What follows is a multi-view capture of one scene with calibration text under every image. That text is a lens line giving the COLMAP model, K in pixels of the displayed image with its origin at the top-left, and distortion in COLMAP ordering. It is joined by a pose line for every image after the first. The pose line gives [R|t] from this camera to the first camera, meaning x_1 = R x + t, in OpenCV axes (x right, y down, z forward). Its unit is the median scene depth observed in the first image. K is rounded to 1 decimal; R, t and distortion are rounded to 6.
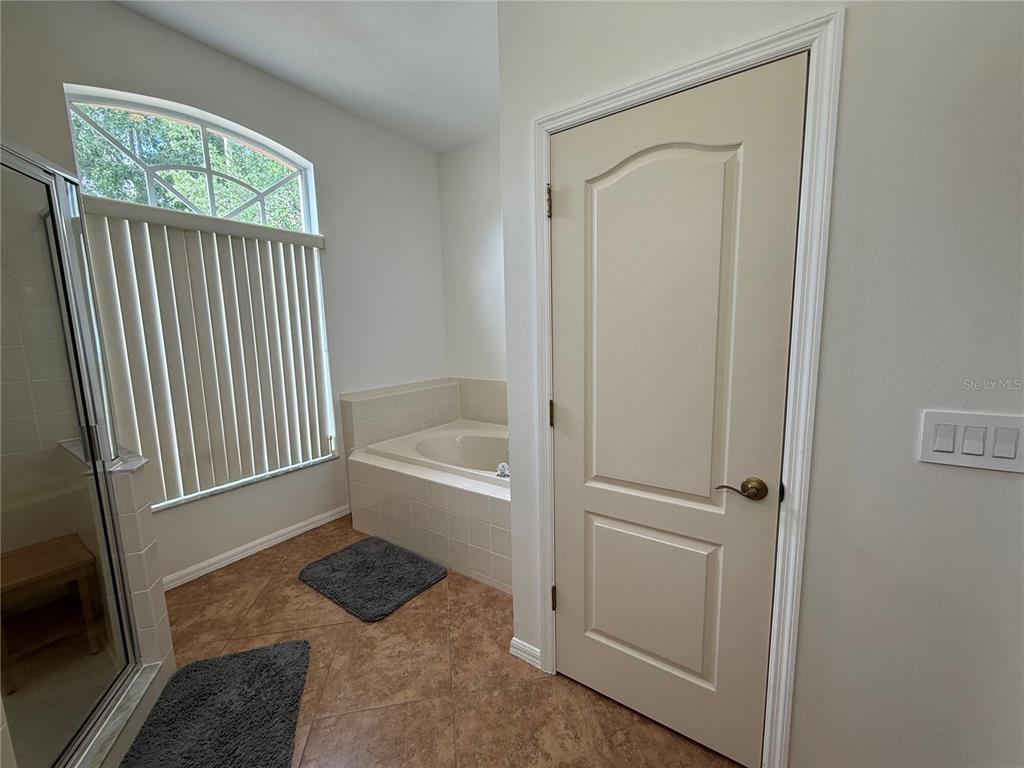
lens RADIAL K [[409.1, 0, 507.3], [0, 409.1, 385.9], [0, 0, 1]] dist [0.000852, -0.000175]
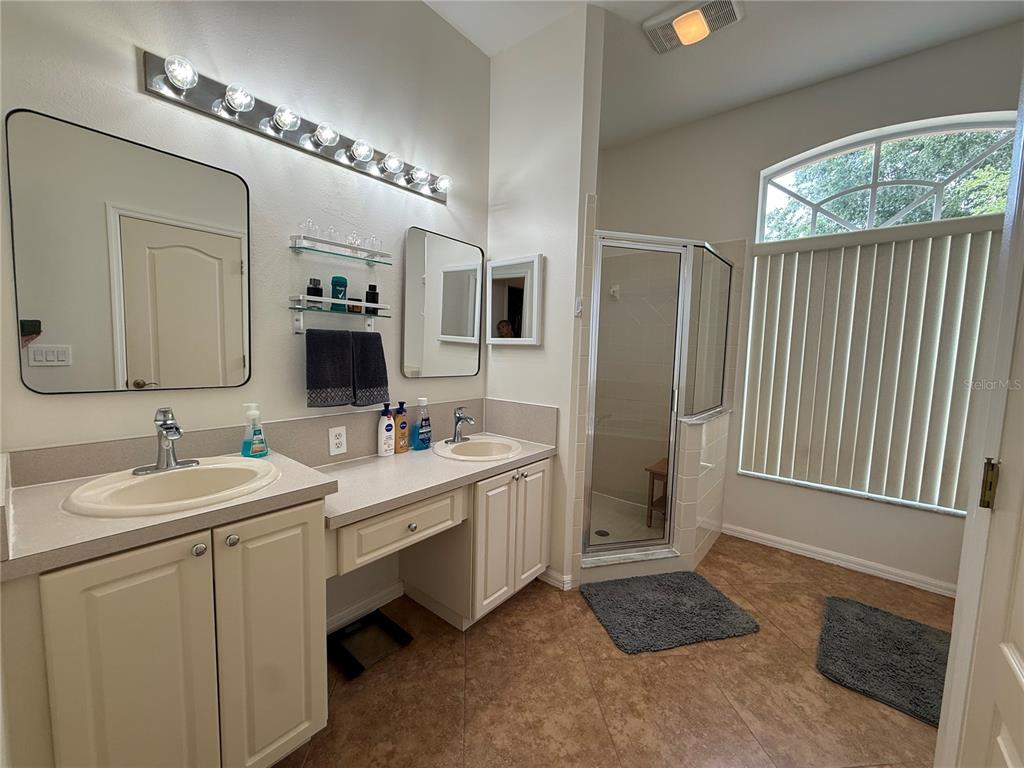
lens RADIAL K [[409.1, 0, 509.8], [0, 409.1, 385.3], [0, 0, 1]] dist [0.000852, -0.000175]
pose [[-0.095068, 0.106329, -0.989776, 0.512204], [-0.160563, 0.979623, 0.120660, -0.010926], [0.982437, 0.170393, -0.076058, 0.319748]]
